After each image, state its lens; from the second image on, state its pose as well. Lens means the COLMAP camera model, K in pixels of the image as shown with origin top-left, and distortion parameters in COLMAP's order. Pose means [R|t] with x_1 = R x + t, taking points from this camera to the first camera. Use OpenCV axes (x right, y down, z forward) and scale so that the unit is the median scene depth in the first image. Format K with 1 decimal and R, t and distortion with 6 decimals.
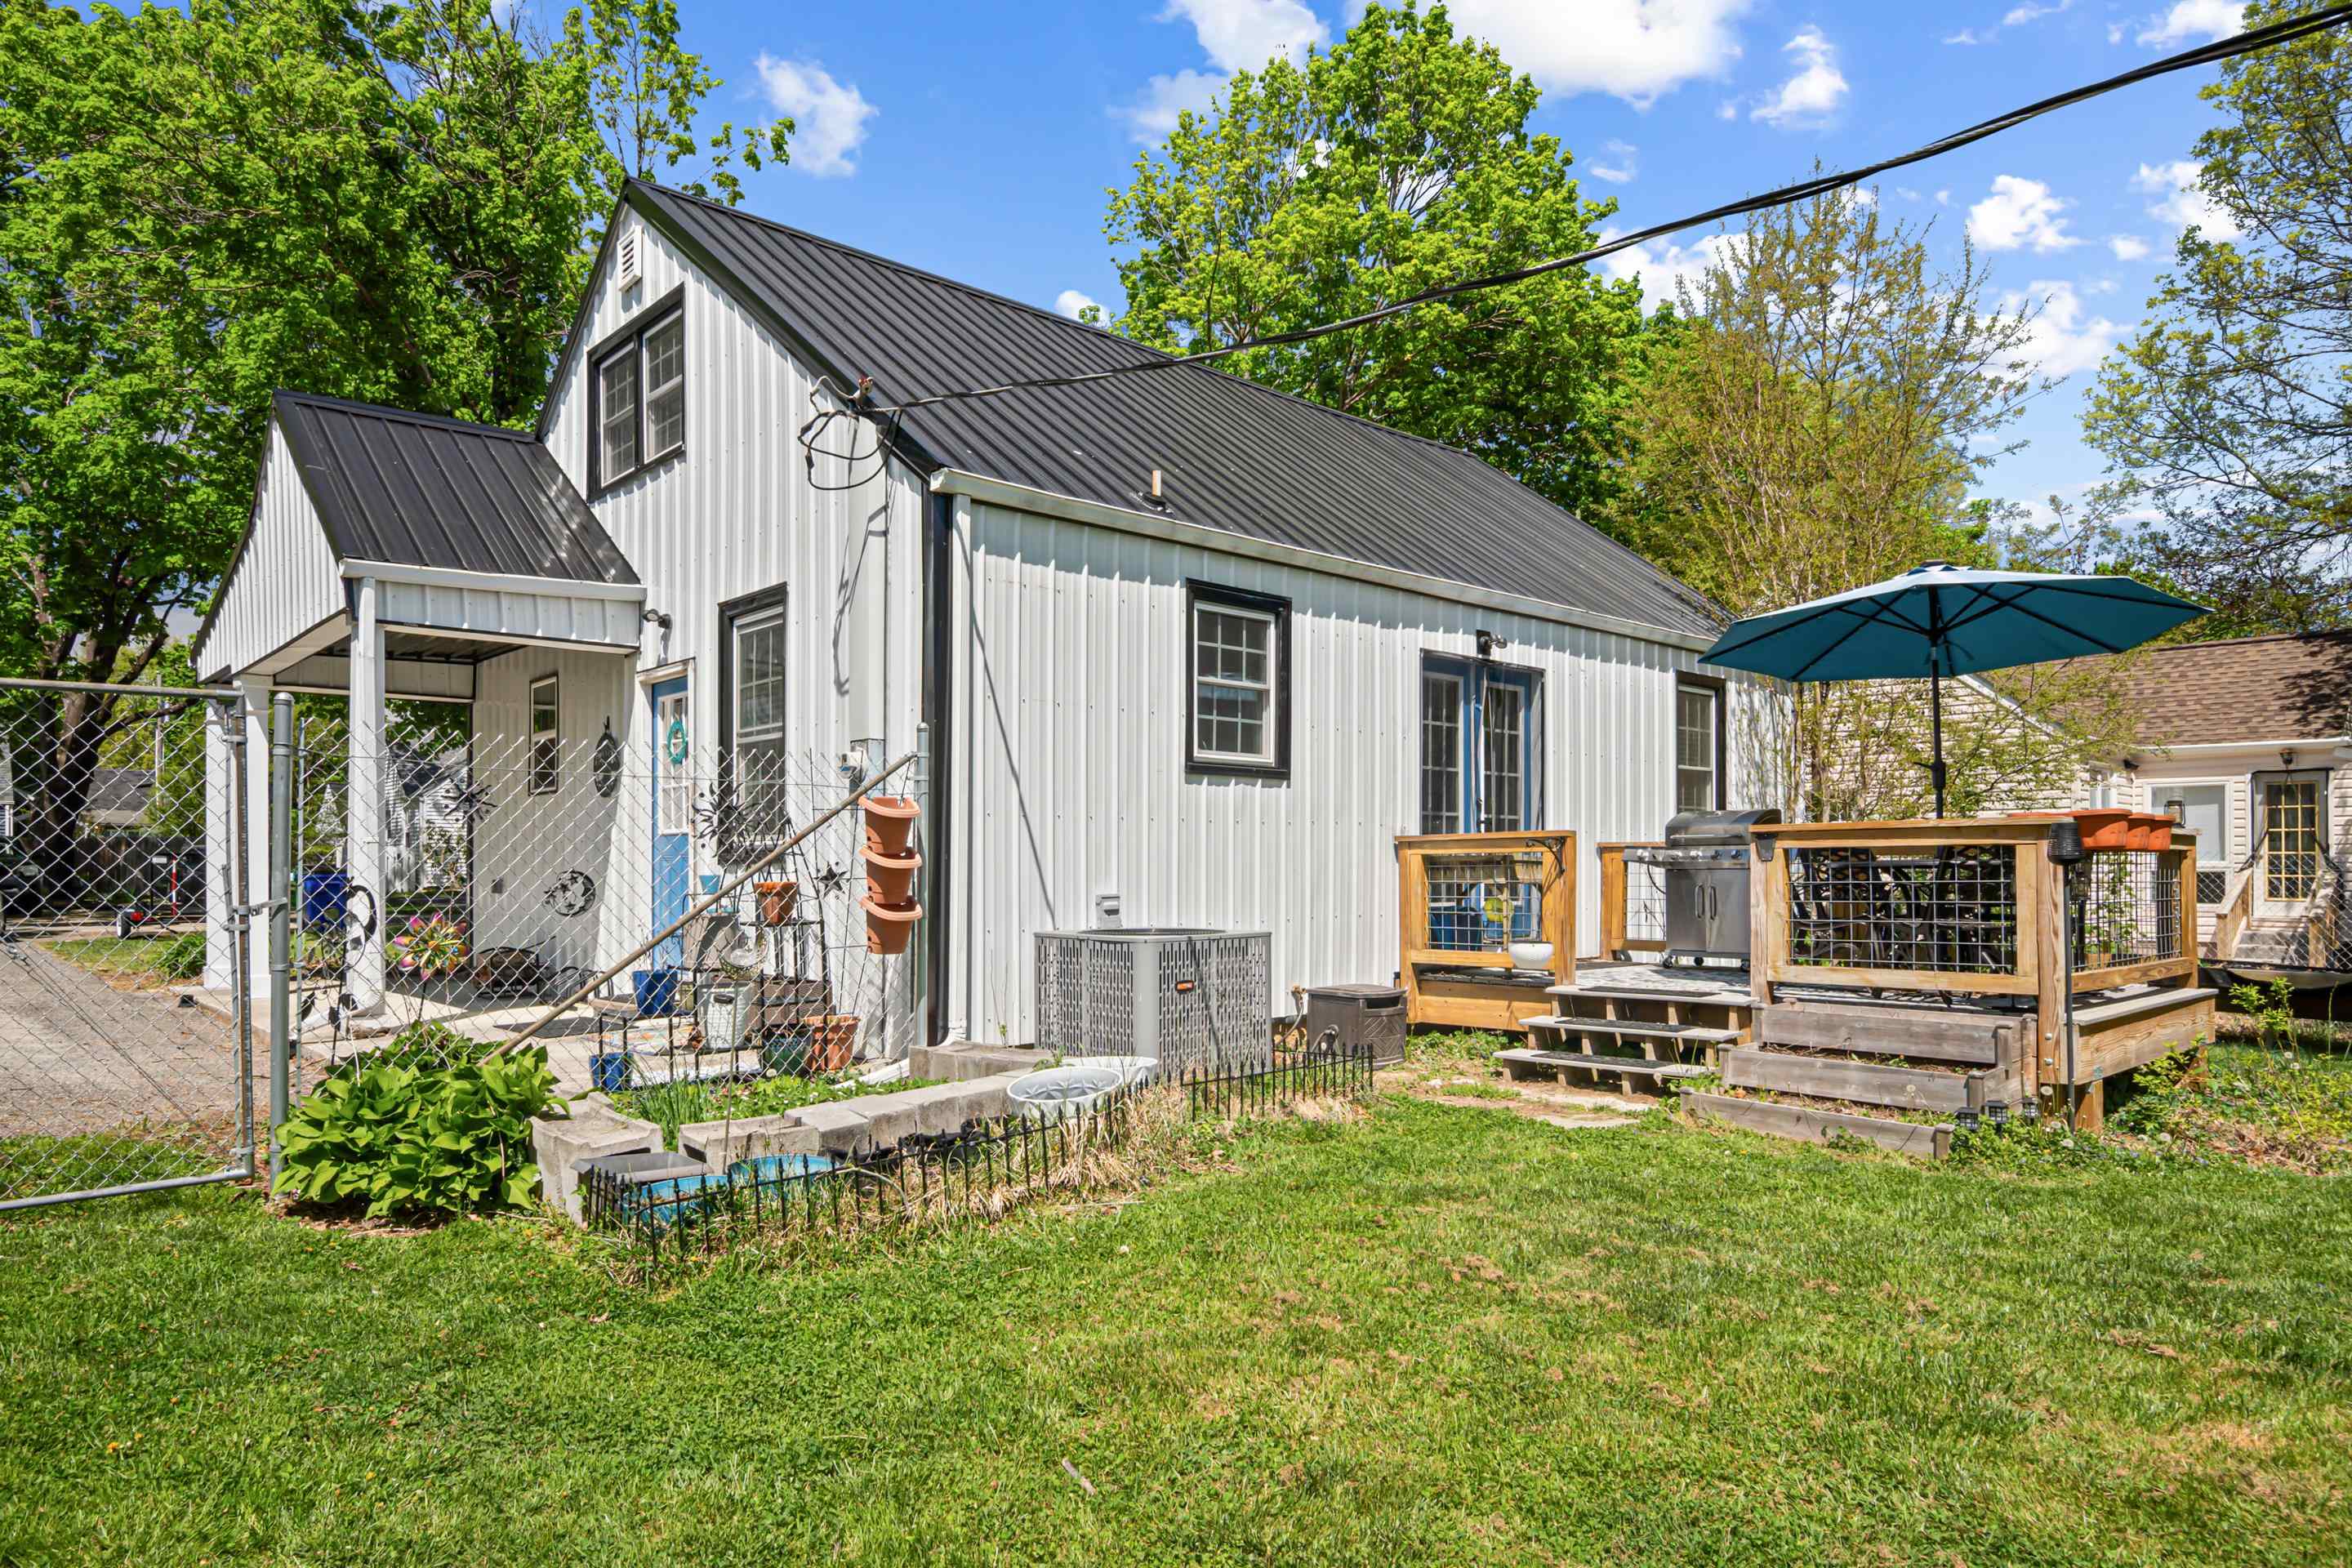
lens RADIAL K [[1409.9, 0, 1146.7], [0, 1409.9, 852.3], [0, 0, 1]] dist [-0.007977, 0.006947]
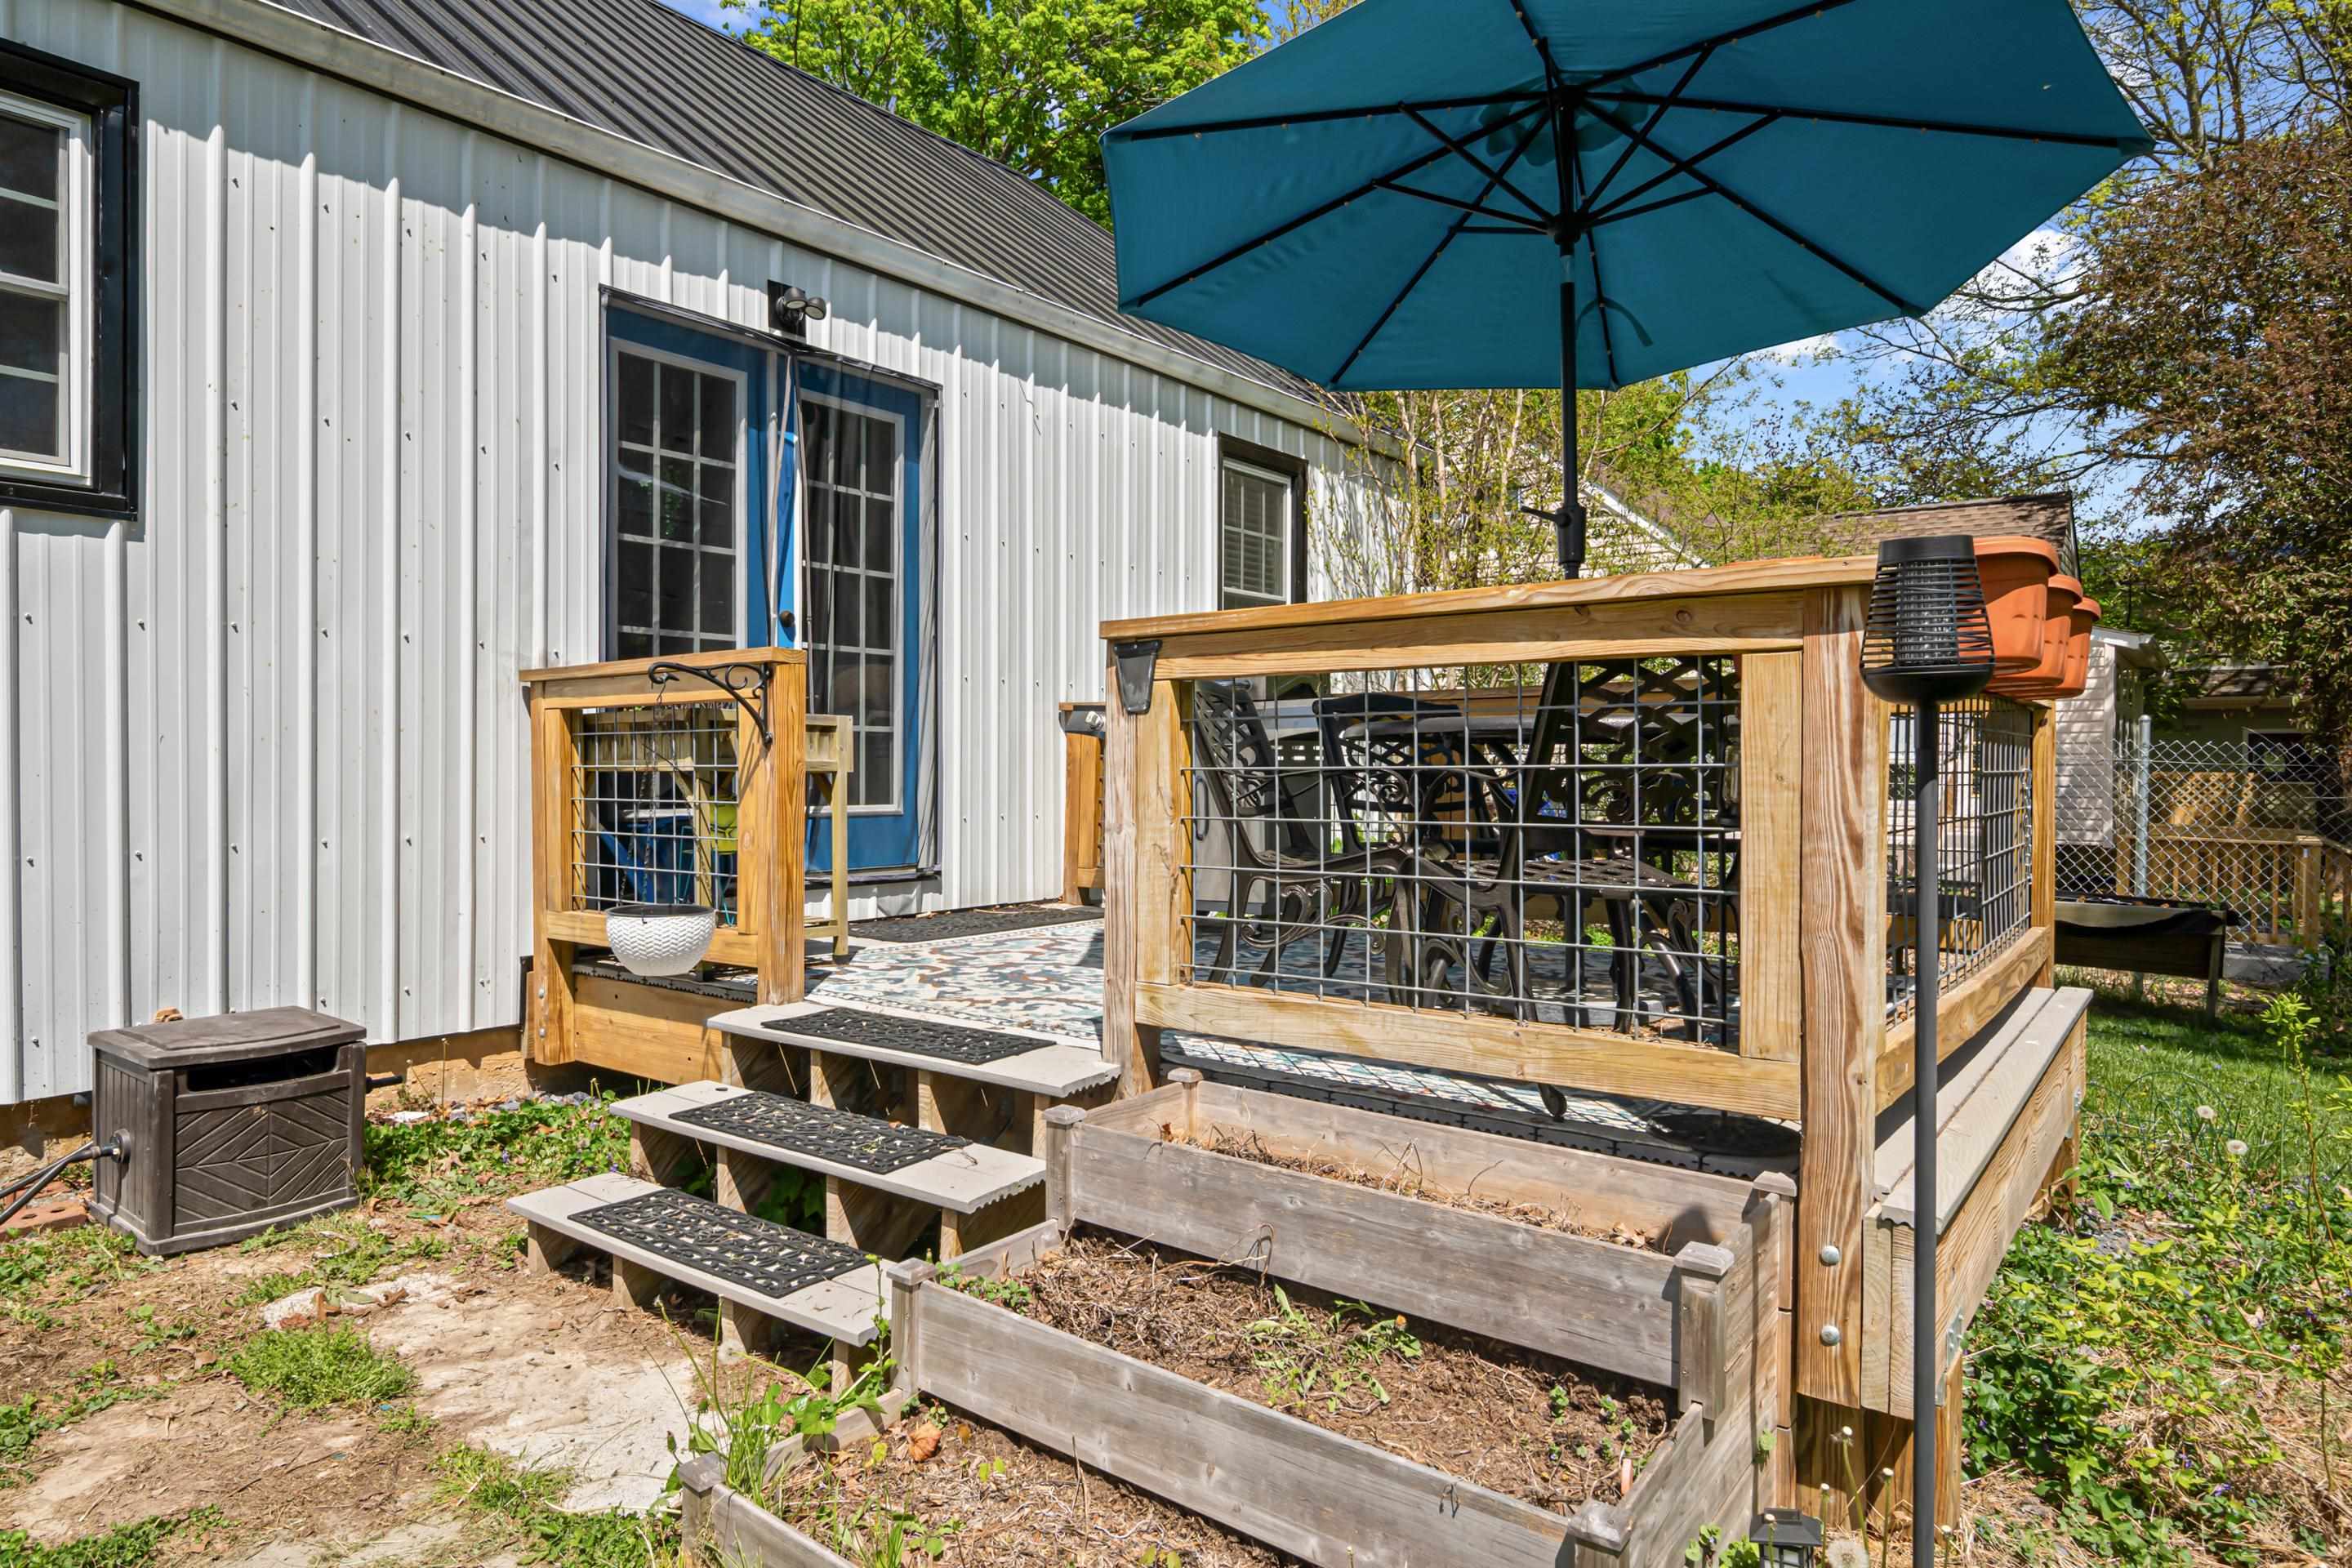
lens RADIAL K [[1376.5, 0, 1152.8], [0, 1376.5, 790.9], [0, 0, 1]] dist [-0.001231, -0.007598]
pose [[0.984900, 0.002024, 0.173115, 0.299281], [-0.007755, 0.999444, 0.032439, 0.011831], [-0.172953, -0.033292, 0.984367, 0.496270]]
